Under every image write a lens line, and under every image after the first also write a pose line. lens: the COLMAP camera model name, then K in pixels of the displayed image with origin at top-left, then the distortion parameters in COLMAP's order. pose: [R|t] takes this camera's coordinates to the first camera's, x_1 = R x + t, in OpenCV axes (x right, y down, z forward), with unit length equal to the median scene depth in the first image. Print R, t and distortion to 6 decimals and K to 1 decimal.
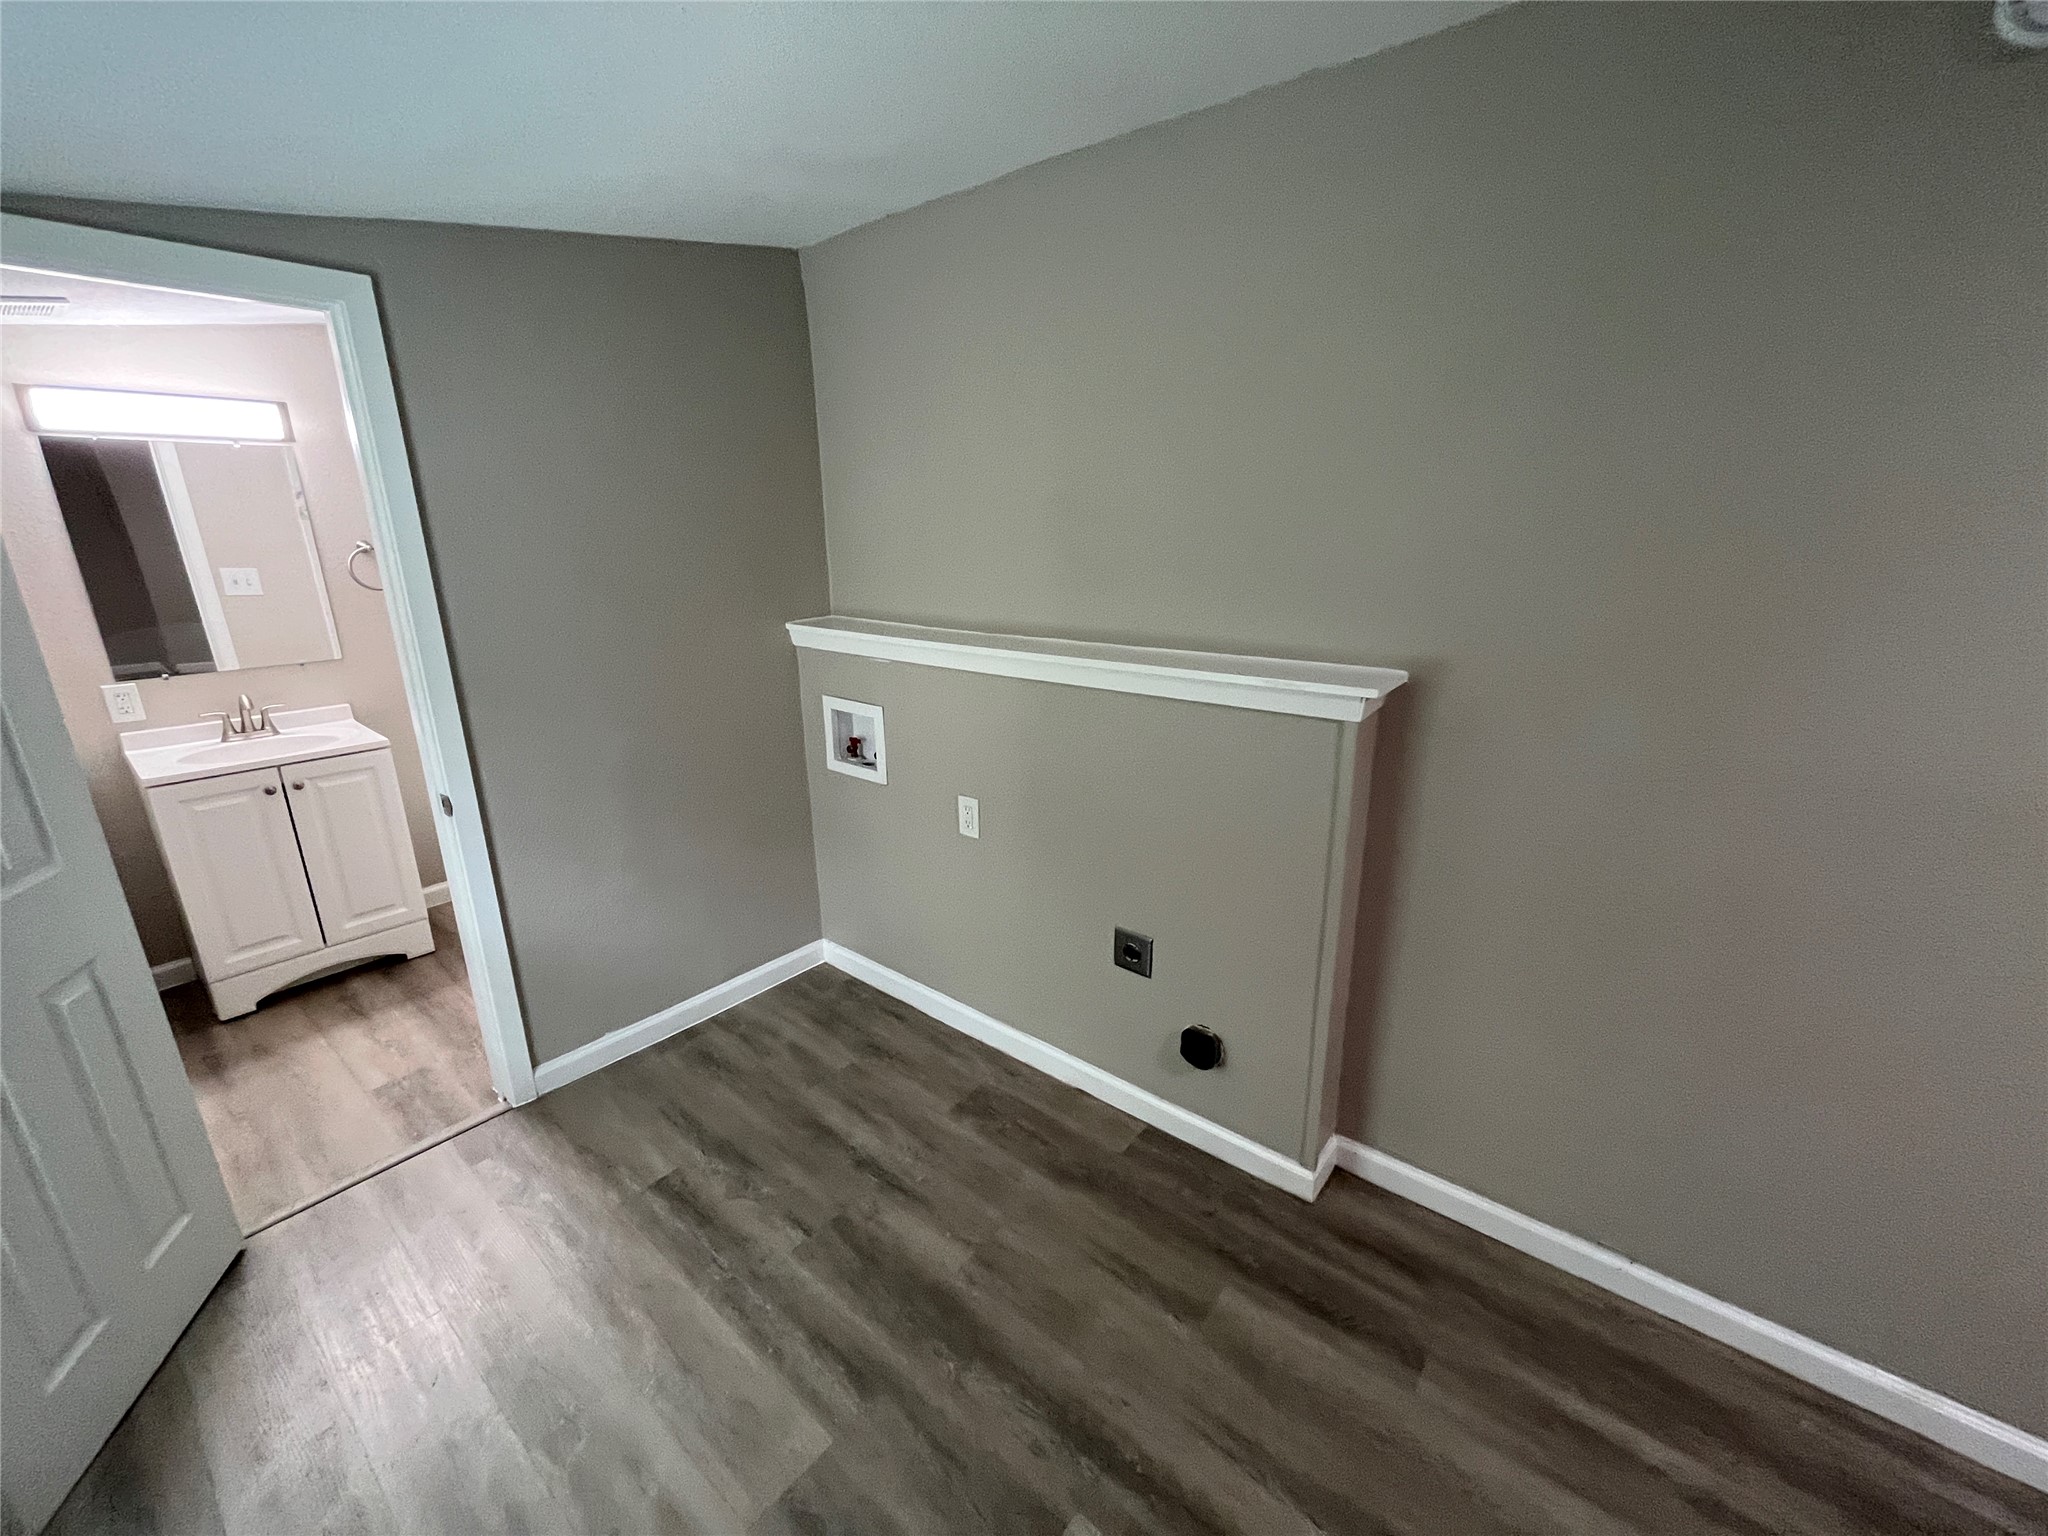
lens RADIAL K [[827.7, 0, 1024.2], [0, 827.7, 764.9], [0, 0, 1]] dist [0.000310, 0.000084]
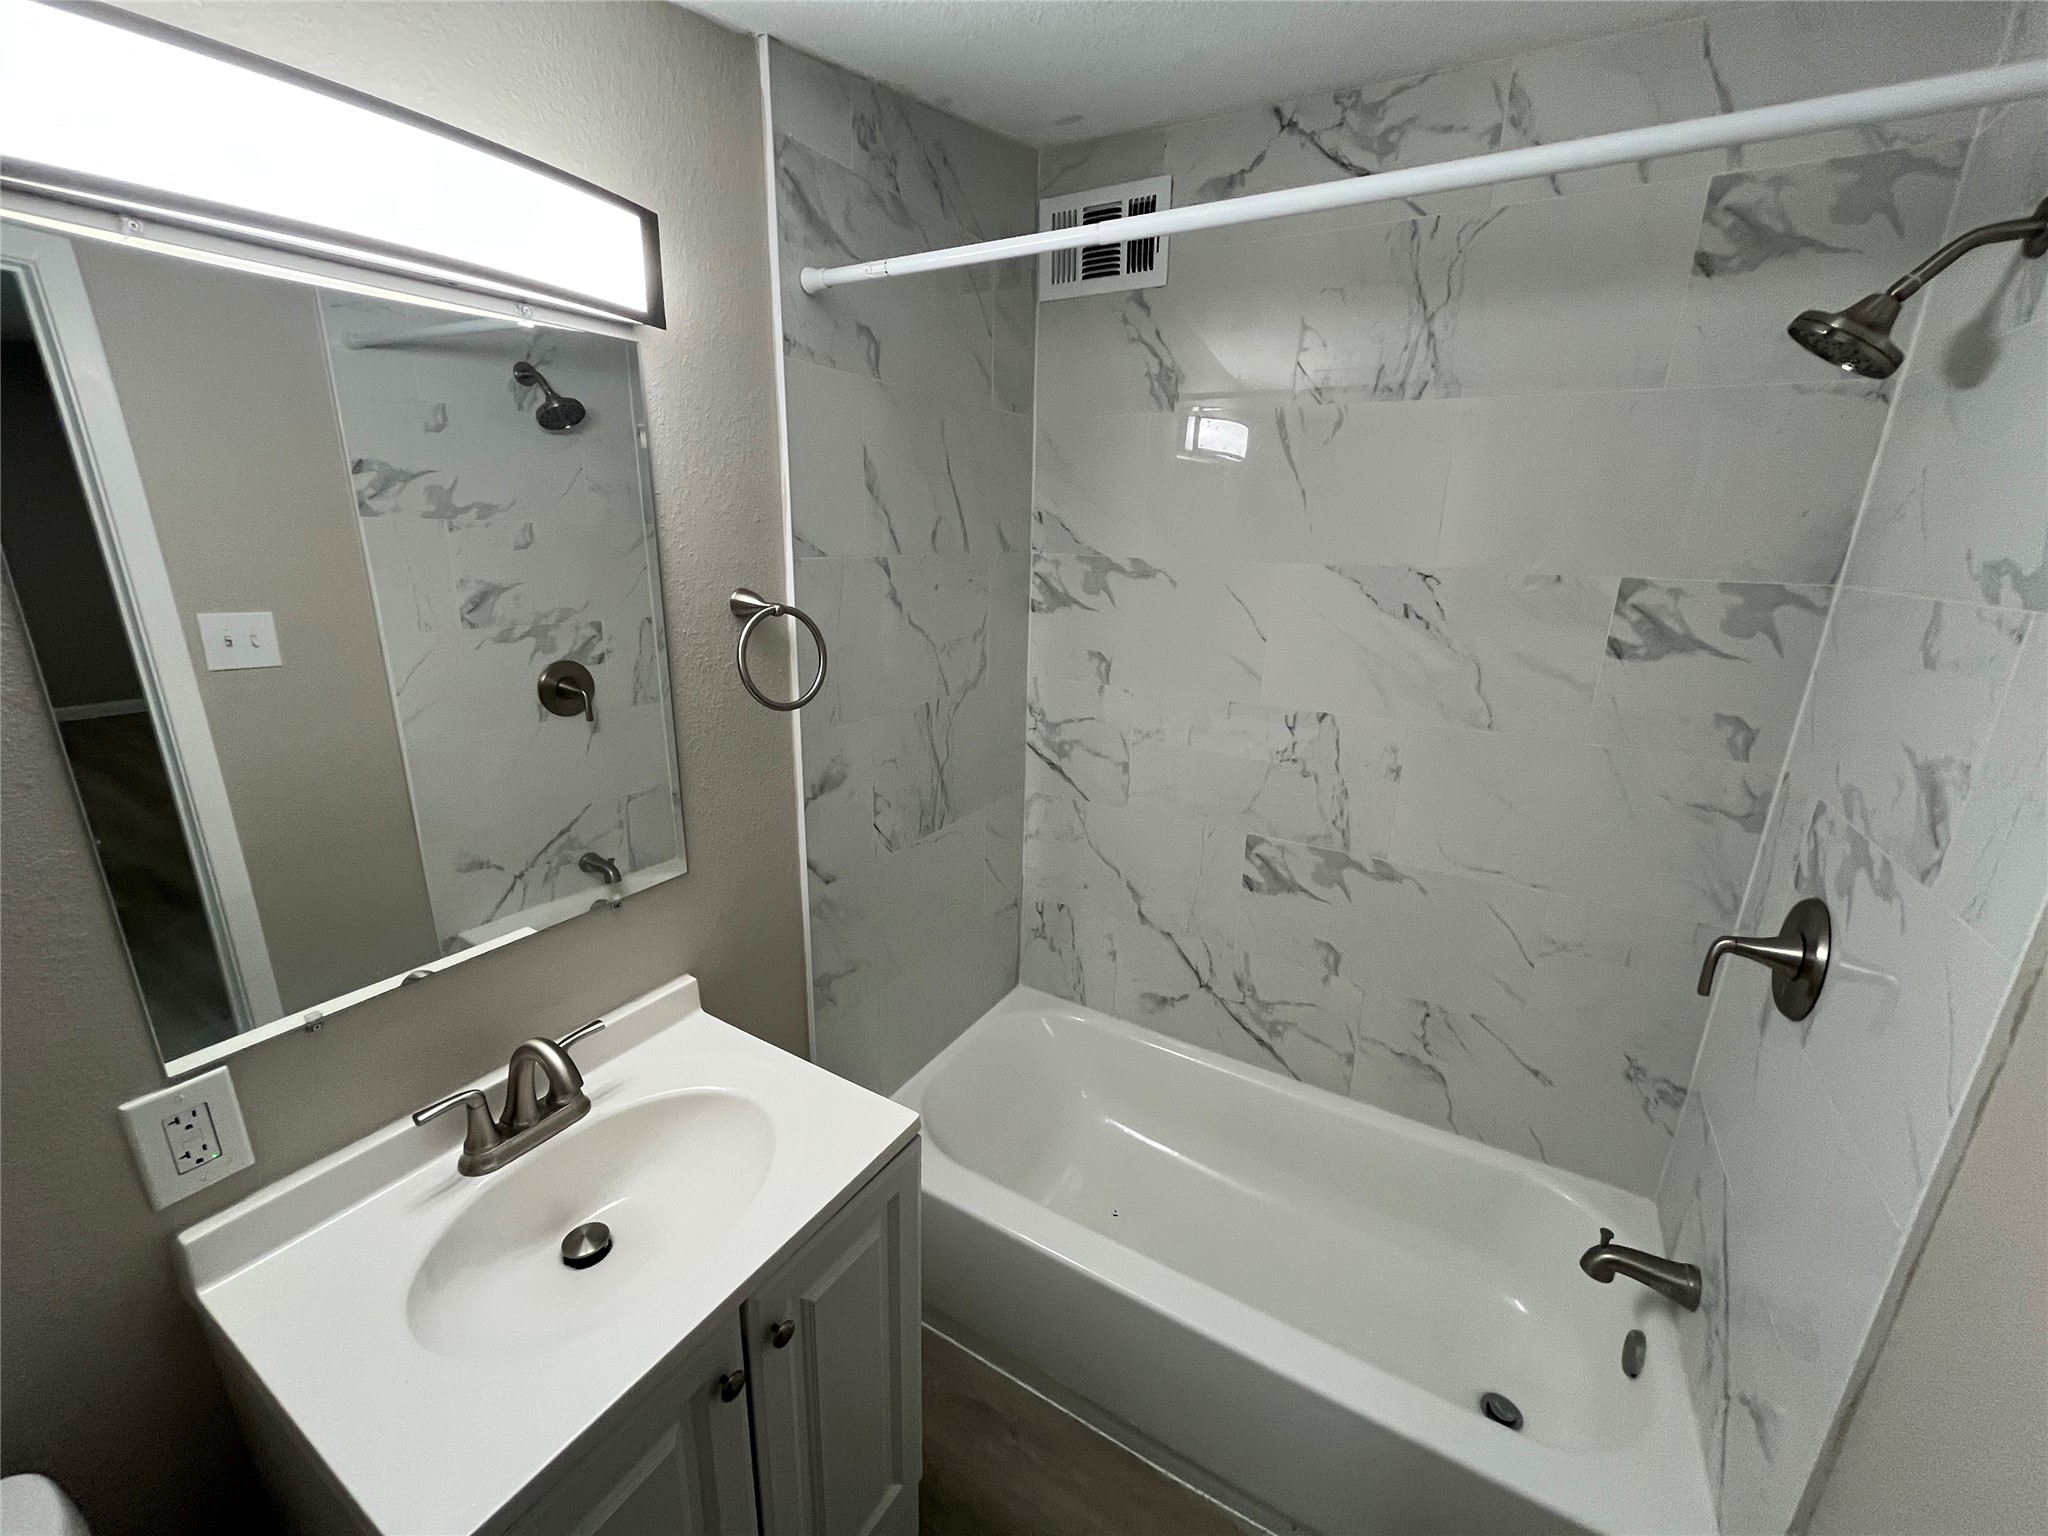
lens RADIAL K [[827.7, 0, 1021.0], [0, 827.7, 778.0], [0, 0, 1]] dist [0.000310, 0.000084]
pose [[0.985934, -0.011902, 0.166710, -0.794317], [0.009002, 0.999795, 0.018142, -0.199879], [-0.166892, -0.016386, 0.985839, 0.617315]]
